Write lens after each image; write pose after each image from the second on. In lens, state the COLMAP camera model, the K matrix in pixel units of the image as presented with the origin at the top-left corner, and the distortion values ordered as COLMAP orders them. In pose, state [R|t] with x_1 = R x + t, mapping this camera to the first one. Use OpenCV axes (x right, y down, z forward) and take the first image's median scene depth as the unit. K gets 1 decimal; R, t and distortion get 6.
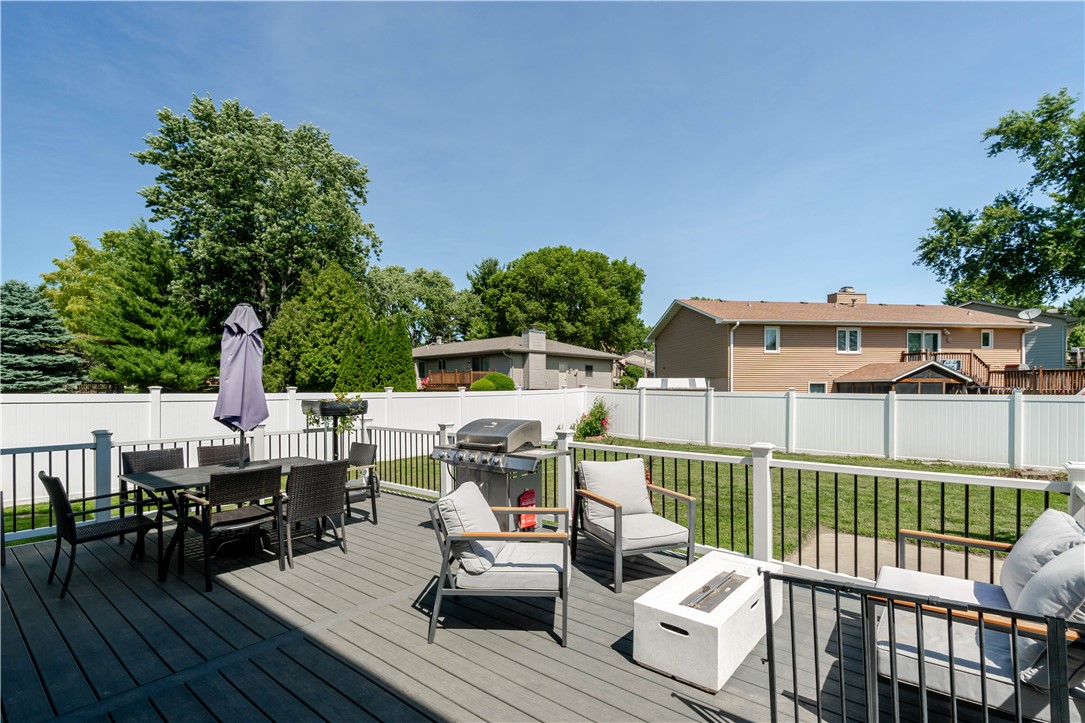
lens RADIAL K [[524.9, 0, 556.7], [0, 524.9, 384.8], [0, 0, 1]] dist [-0.010920, 0.004610]
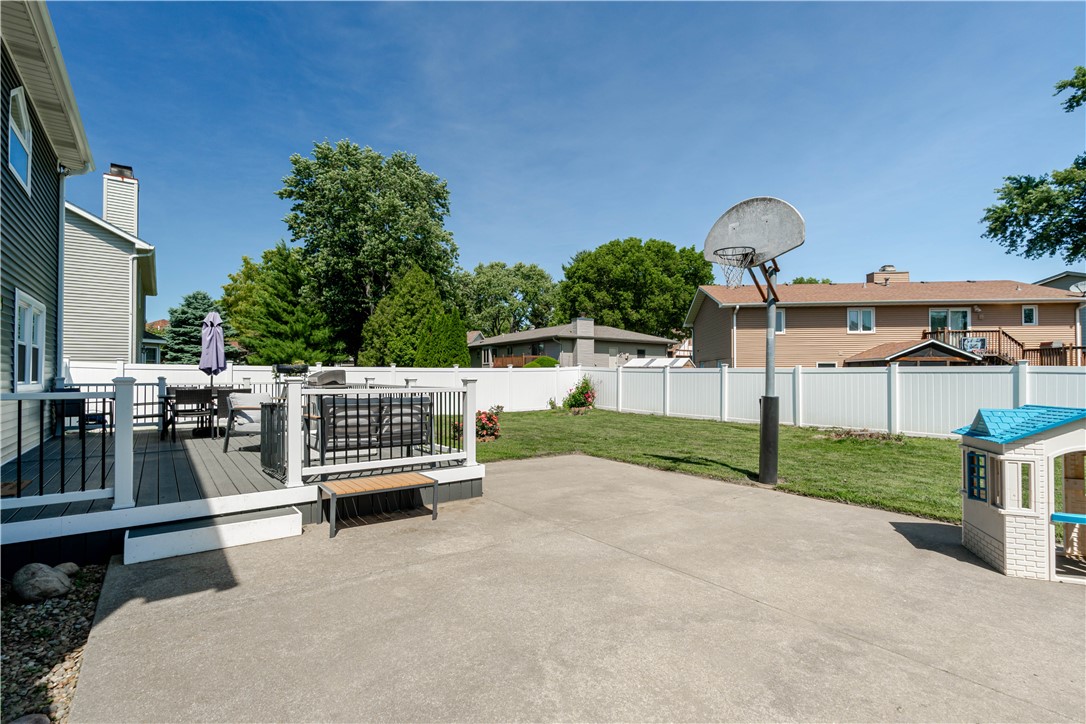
lens RADIAL K [[525.4, 0, 546.9], [0, 525.4, 368.3], [0, 0, 1]] dist [-0.010920, 0.004610]
pose [[0.966943, -0.001323, -0.254991, 0.178336], [-0.000937, 0.999961, -0.008743, 0.012311], [0.254993, 0.008693, 0.966904, -0.092643]]
